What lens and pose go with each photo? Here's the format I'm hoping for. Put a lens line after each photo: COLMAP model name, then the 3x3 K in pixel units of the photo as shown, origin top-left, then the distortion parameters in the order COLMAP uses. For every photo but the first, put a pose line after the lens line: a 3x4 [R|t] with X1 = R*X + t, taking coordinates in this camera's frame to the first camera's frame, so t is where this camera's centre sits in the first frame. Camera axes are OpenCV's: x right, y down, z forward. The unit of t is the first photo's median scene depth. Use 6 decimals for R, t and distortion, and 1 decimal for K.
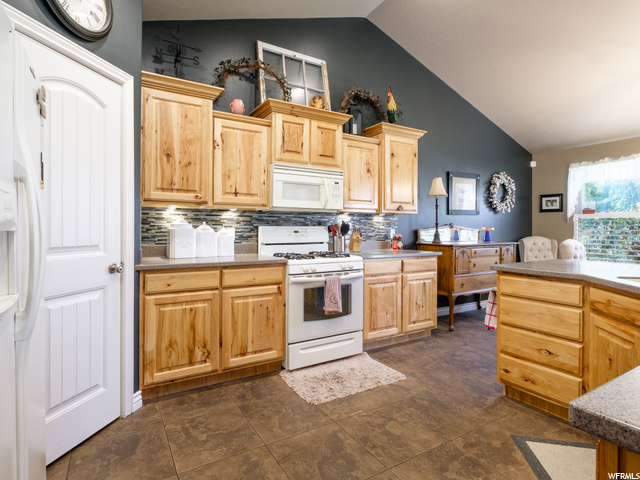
lens RADIAL K [[335.6, 0, 303.7], [0, 335.6, 231.4], [0, 0, 1]] dist [0.000504, 0.000830]
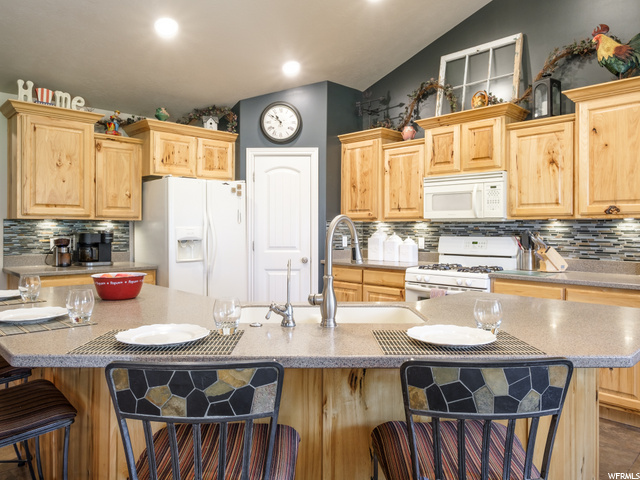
lens RADIAL K [[453.1, 0, 318.2], [0, 453.1, 233.6], [0, 0, 1]] dist [-0.004582, 0.001605]
pose [[0.253319, 0.008438, -0.967346, 1.165759], [-0.007407, 0.999950, 0.006782, -0.031782], [0.967354, 0.005447, 0.253369, 0.295948]]
